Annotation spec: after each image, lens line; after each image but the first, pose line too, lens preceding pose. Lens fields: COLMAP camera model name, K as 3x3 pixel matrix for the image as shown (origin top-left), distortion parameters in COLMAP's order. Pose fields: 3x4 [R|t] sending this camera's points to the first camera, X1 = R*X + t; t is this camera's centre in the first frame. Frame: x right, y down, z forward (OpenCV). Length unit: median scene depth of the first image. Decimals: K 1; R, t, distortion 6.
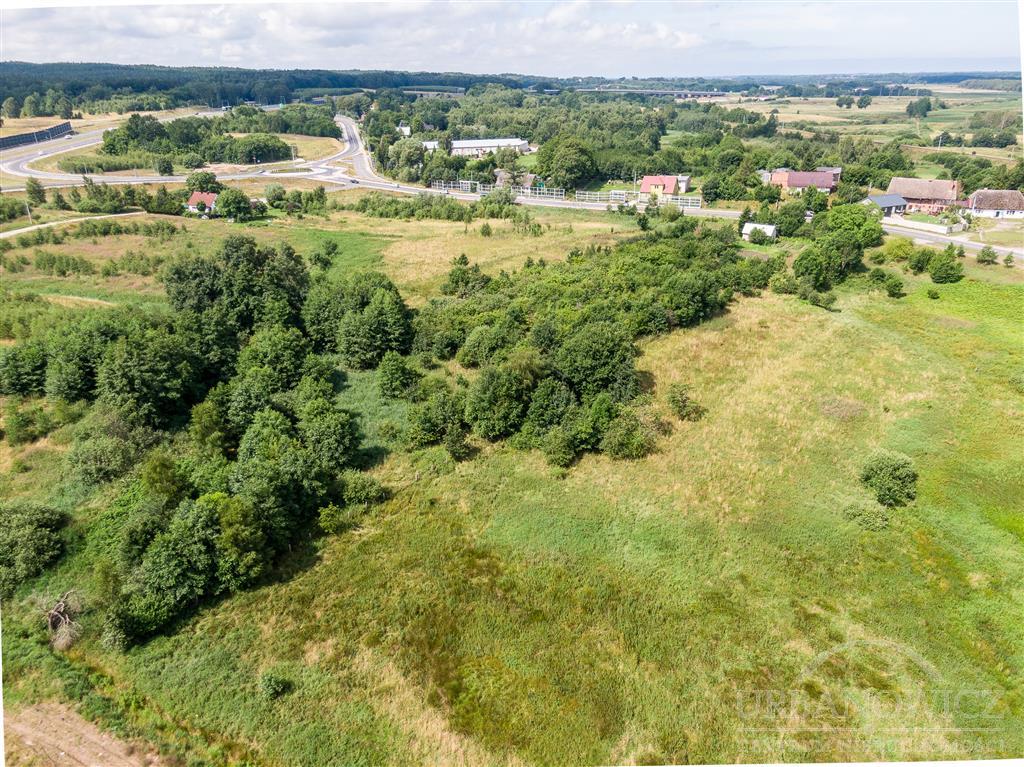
lens RADIAL K [[763.3, 0, 422.3], [0, 763.3, 384.6], [0, 0, 1]] dist [0.035918, -0.033237]
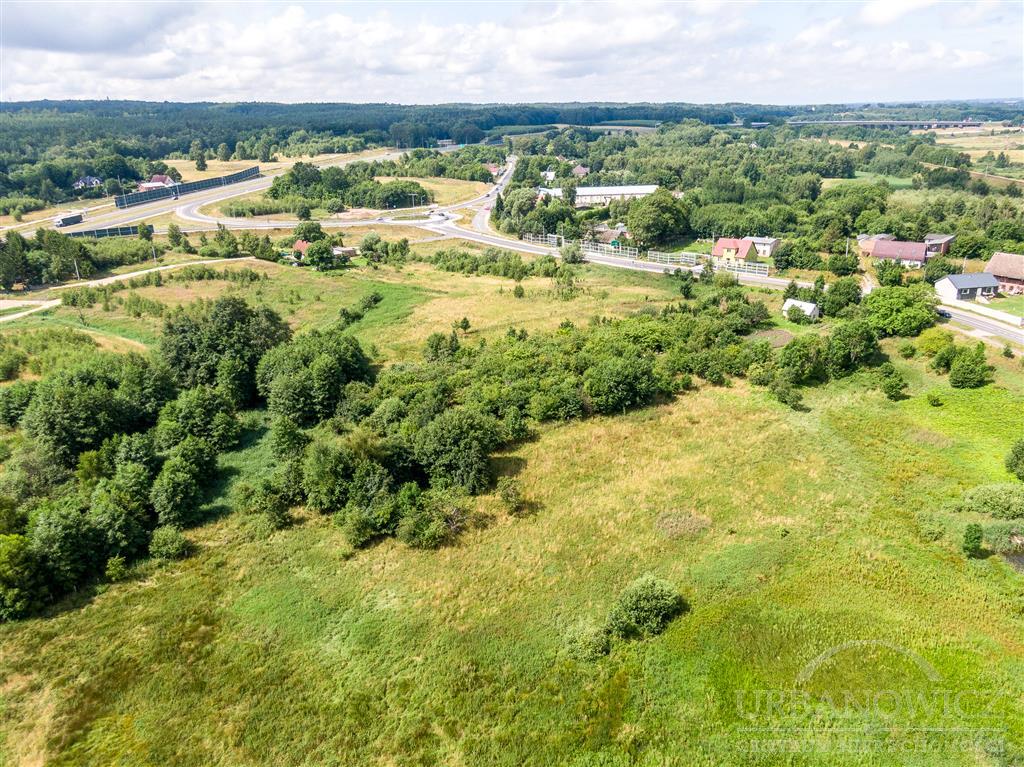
lens RADIAL K [[763.3, 0, 422.3], [0, 763.3, 384.6], [0, 0, 1]] dist [0.035918, -0.033237]
pose [[0.957414, 0.079041, -0.277690, 0.267815], [-0.088200, 0.995889, -0.020625, -0.050607], [0.274918, 0.044239, 0.960449, 0.000404]]
